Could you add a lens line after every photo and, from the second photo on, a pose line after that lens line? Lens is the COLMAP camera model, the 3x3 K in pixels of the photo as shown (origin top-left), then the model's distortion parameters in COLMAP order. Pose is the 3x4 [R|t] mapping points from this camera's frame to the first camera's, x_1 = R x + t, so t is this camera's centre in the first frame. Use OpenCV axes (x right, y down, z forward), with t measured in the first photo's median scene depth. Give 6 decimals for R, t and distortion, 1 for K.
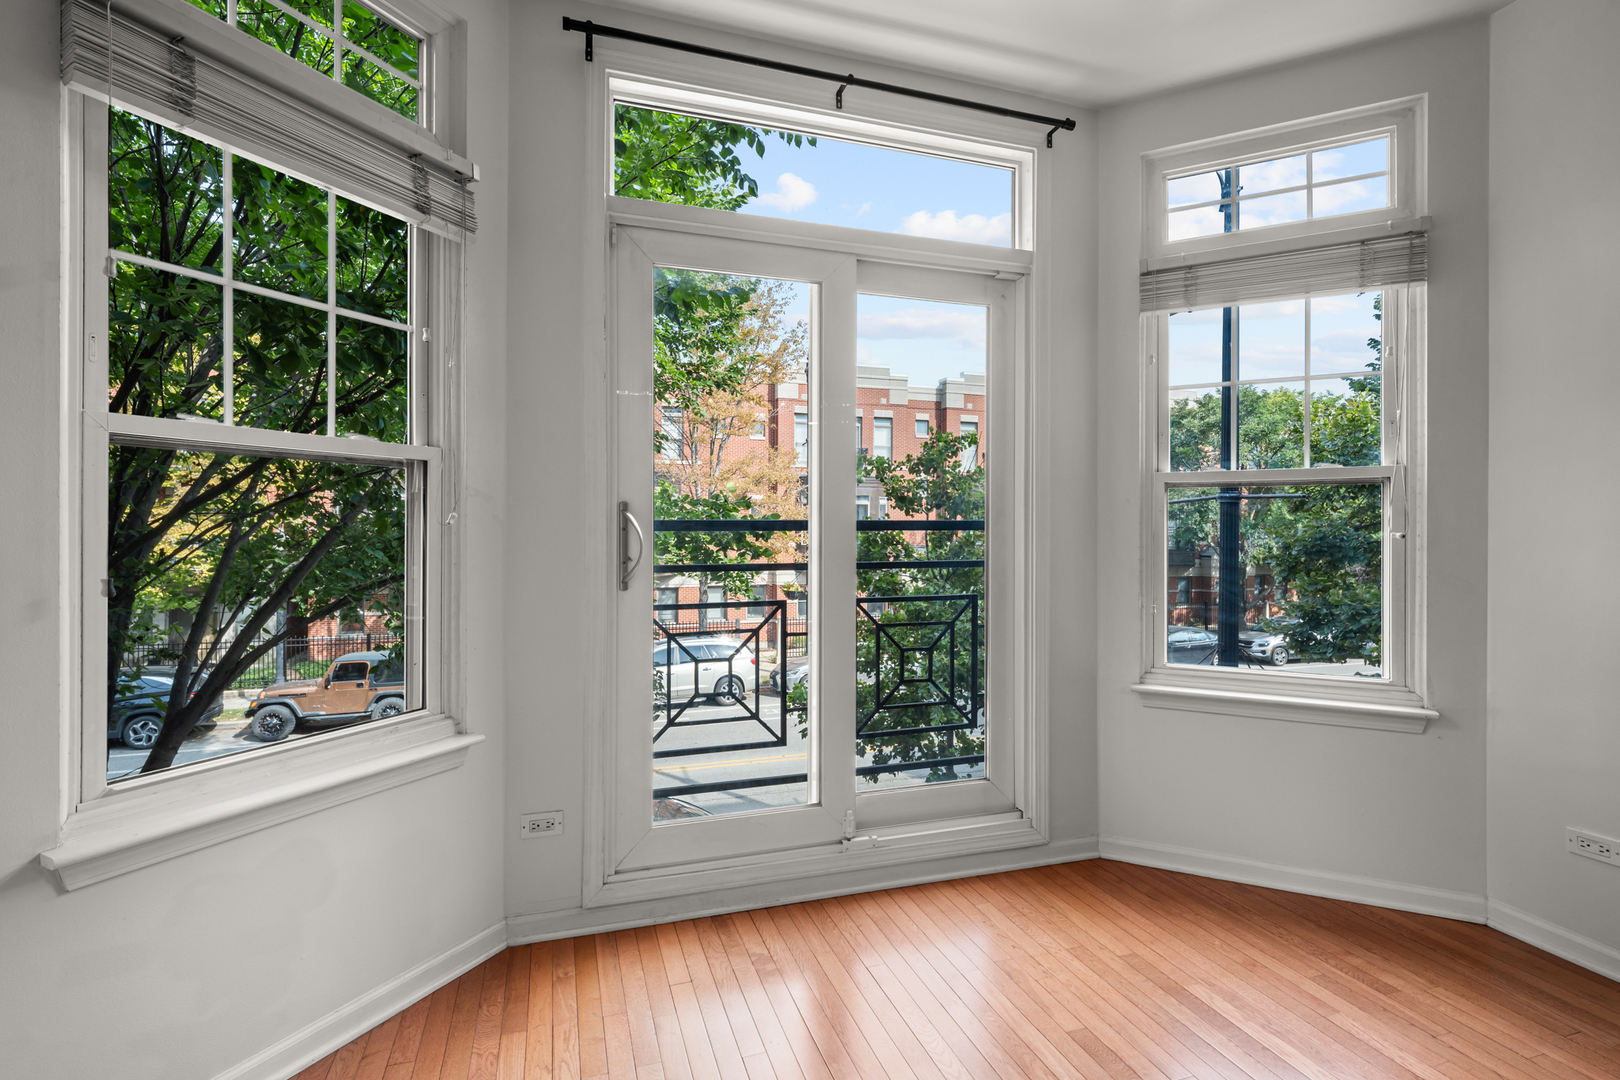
lens RADIAL K [[743.1, 0, 810.0], [0, 743.1, 540.0], [0, 0, 1]] dist [-0.001386, -0.000137]
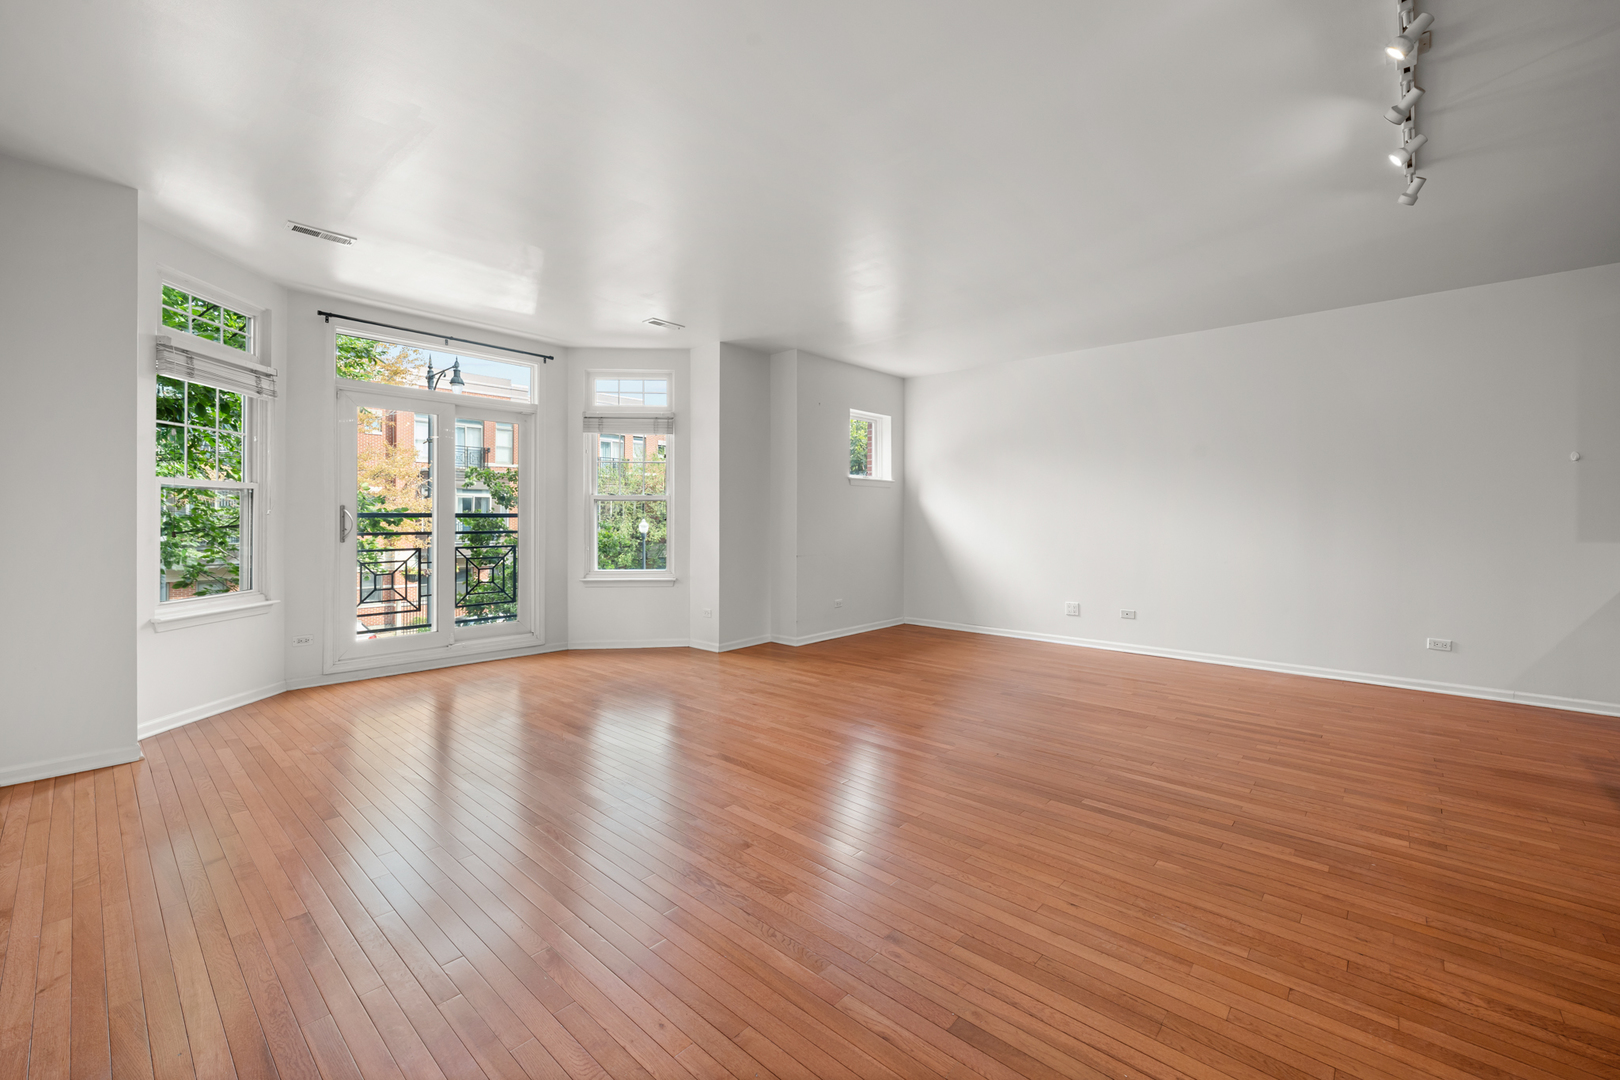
lens RADIAL K [[652.3, 0, 816.7], [0, 652.3, 522.8], [0, 0, 1]] dist [0.002180, -0.005289]
pose [[0.860344, -0.001092, 0.509713, -0.006401], [0.006011, 0.999950, -0.008003, 0.027265], [-0.509678, 0.009949, 0.860307, -1.403357]]
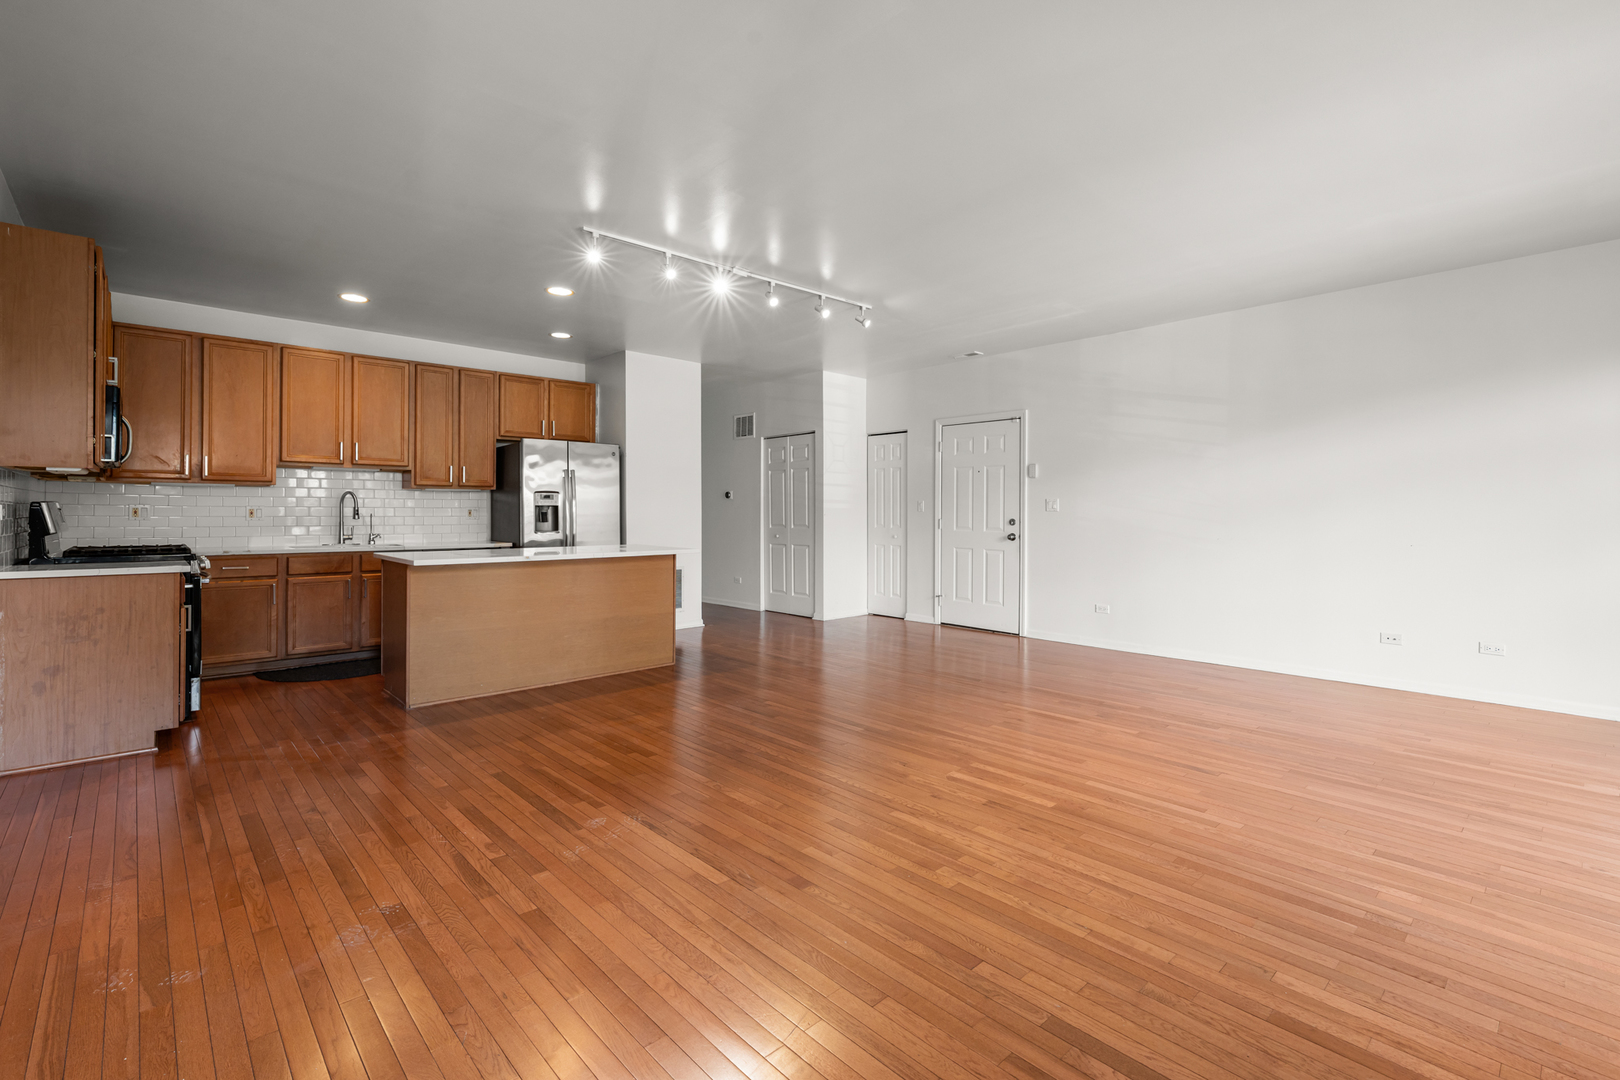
lens RADIAL K [[723.1, 0, 813.2], [0, 723.1, 509.7], [0, 0, 1]] dist [-0.000978, -0.000204]
pose [[-0.903801, -0.006179, -0.427909, 1.669595], [-0.010976, 0.999902, 0.008742, -0.005362], [0.427813, 0.012598, -0.903780, 0.638370]]
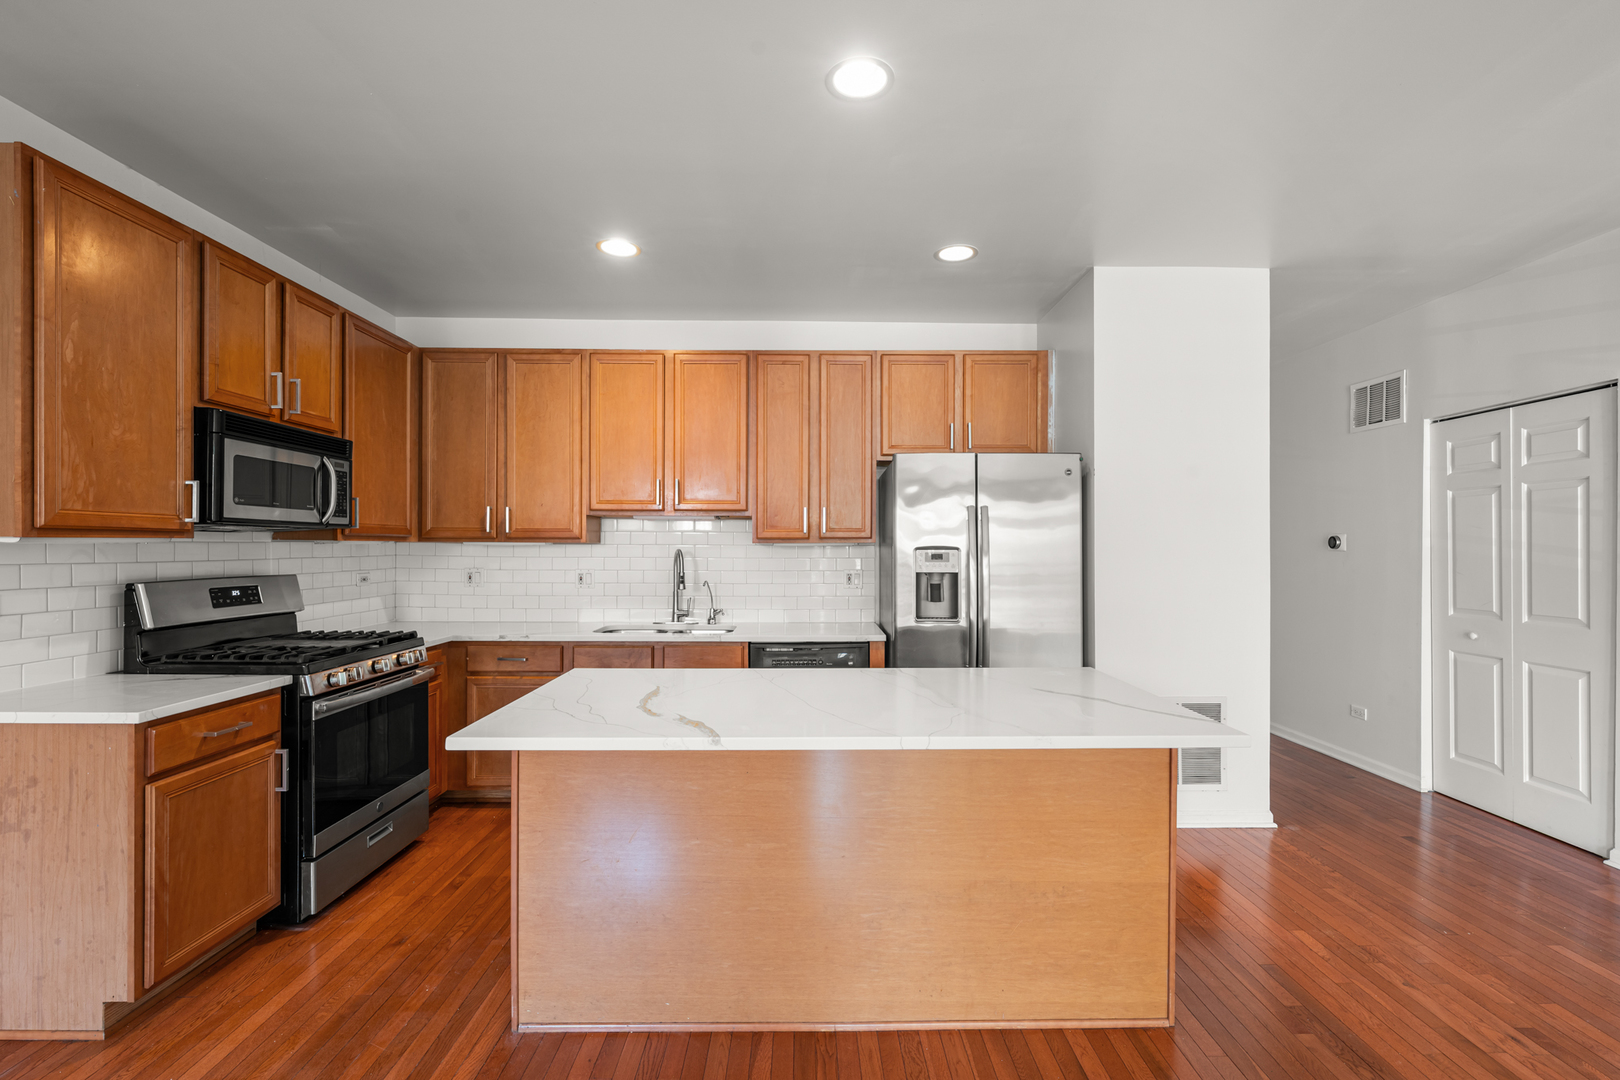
lens RADIAL K [[712.1, 0, 810.1], [0, 712.1, 548.0], [0, 0, 1]] dist [-0.000198, 0.000033]
pose [[-0.956107, -0.005004, 0.292976, 1.265760], [-0.000447, 0.999878, 0.015619, -0.055813], [-0.293019, 0.014802, -0.955992, -0.653355]]
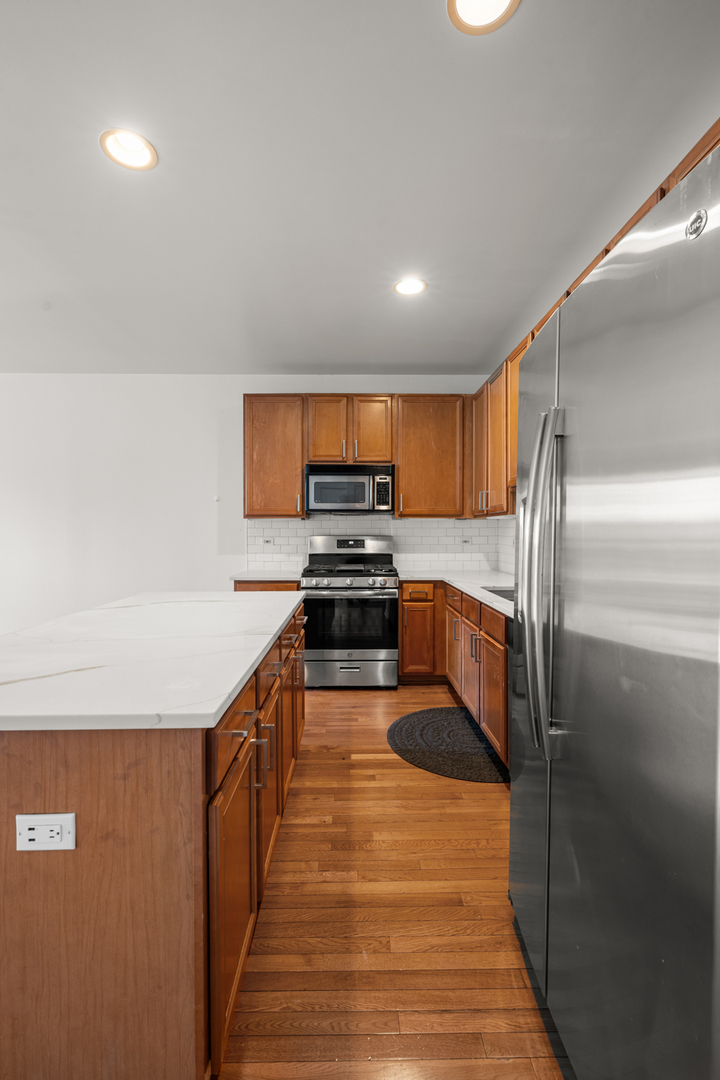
lens RADIAL K [[474.8, 0, 358.5], [0, 474.8, 538.9], [0, 0, 1]] dist [-0.000198, 0.000033]
pose [[0.291643, -0.016109, 0.956392, 0.862945], [0.014406, 0.999819, 0.012447, 0.000765], [-0.956419, 0.010147, 0.291822, -1.992763]]
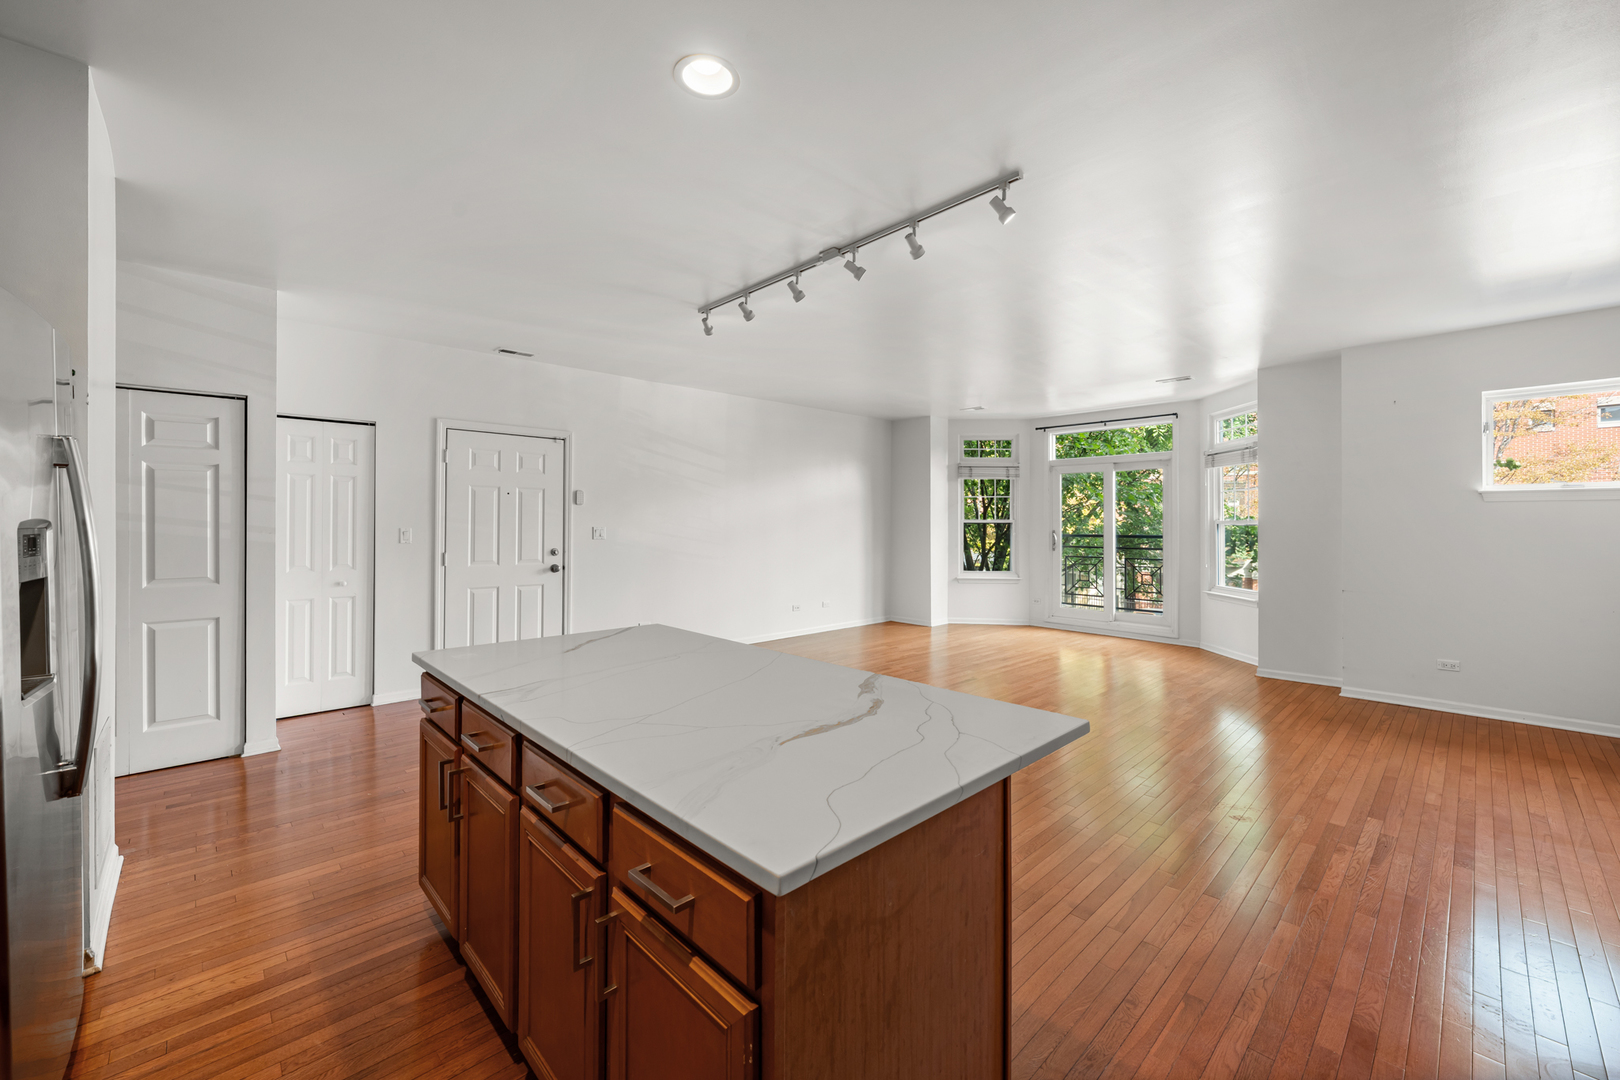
lens RADIAL K [[642.8, 0, 814.8], [0, 642.8, 521.9], [0, 0, 1]] dist [-0.000999, 0.000673]
pose [[0.442357, -0.000848, -0.896839, 2.199868], [-0.015463, 0.999844, -0.008572, -0.042092], [0.896706, 0.017659, 0.442275, -1.678630]]
